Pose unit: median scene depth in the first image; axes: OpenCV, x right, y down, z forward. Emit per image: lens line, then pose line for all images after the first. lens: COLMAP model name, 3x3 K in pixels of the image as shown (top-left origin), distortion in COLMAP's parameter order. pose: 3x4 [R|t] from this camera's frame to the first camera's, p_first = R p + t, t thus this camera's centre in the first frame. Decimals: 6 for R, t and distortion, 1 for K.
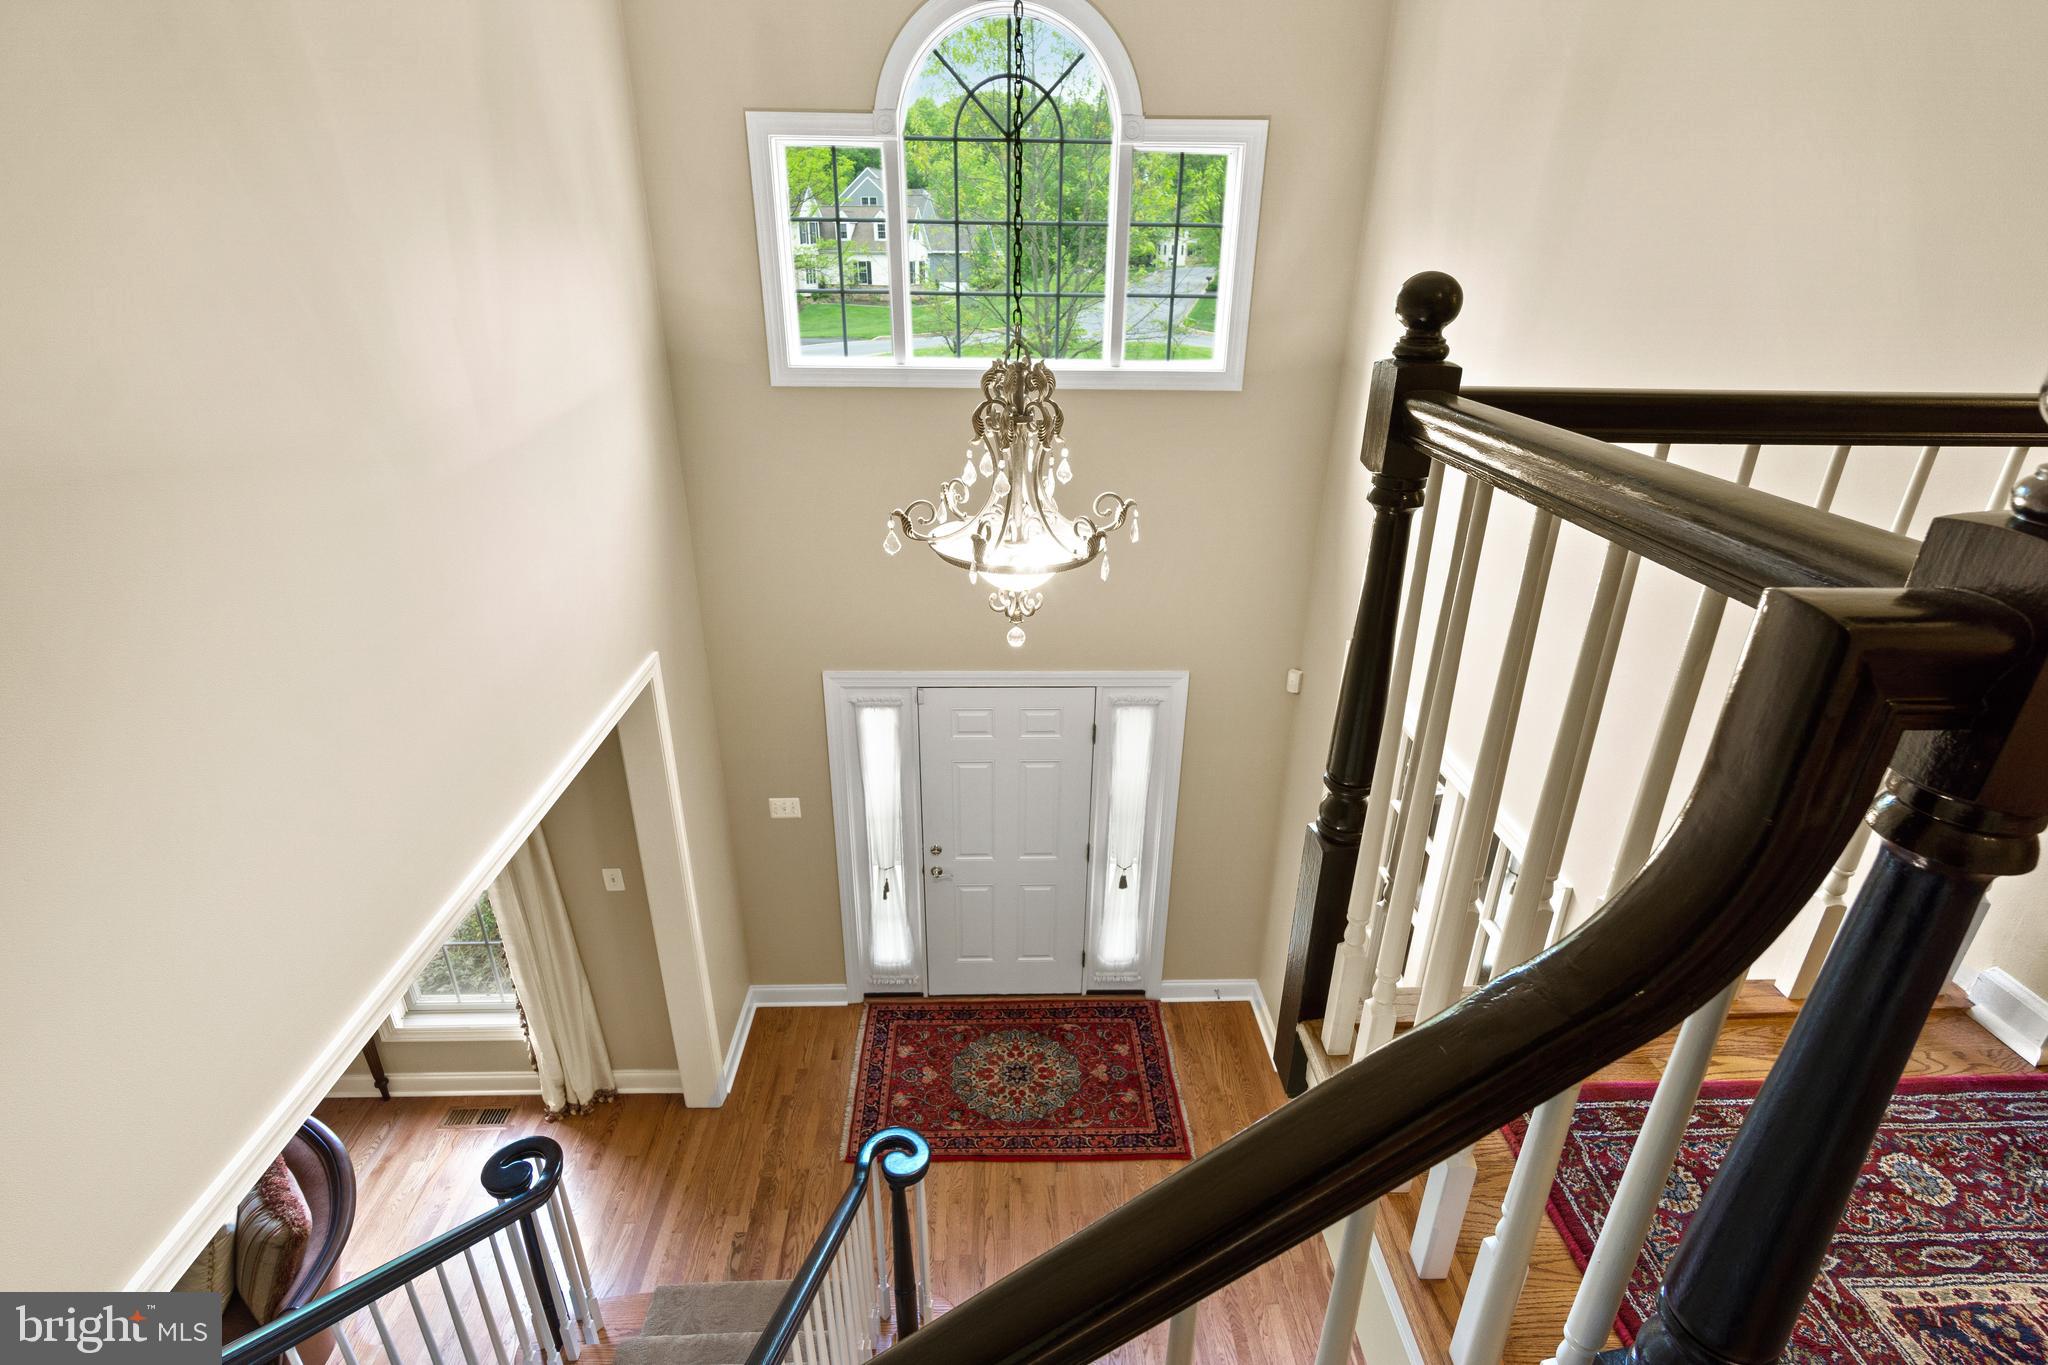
lens RADIAL K [[971.8, 0, 1029.0], [0, 971.8, 675.2], [0, 0, 1]] dist [-0.001600, -0.000492]
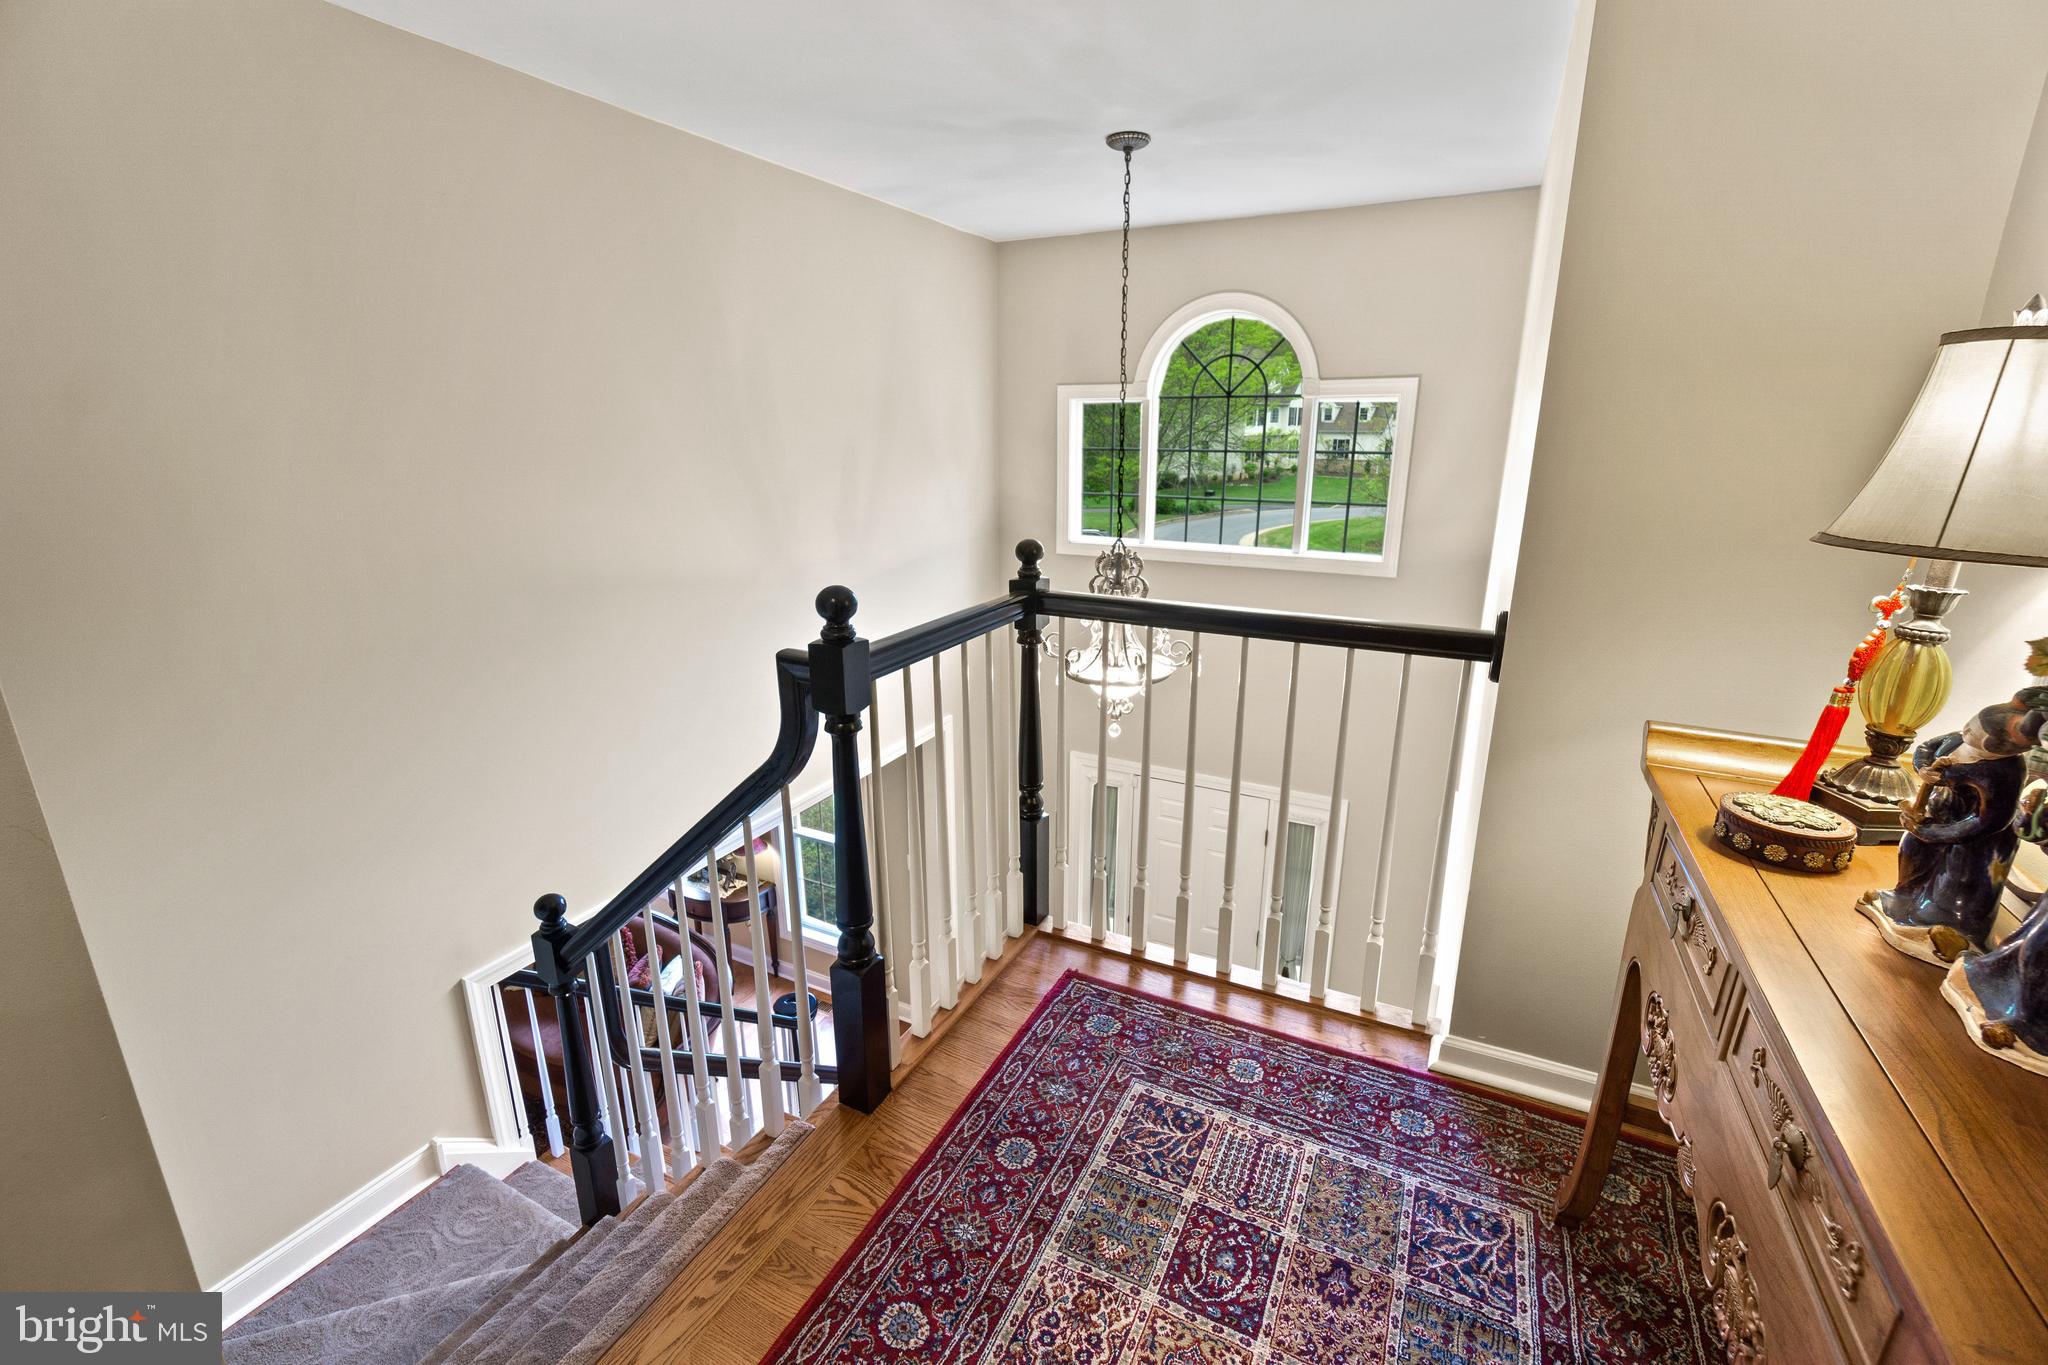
lens RADIAL K [[873.2, 0, 1019.4], [0, 873.2, 668.1], [0, 0, 1]] dist [-0.016411, 0.000136]
pose [[0.876979, 0.112710, -0.467124, 0.517995], [-0.177194, 0.979450, -0.096337, 0.020022], [0.446666, 0.167257, 0.878928, -0.271077]]
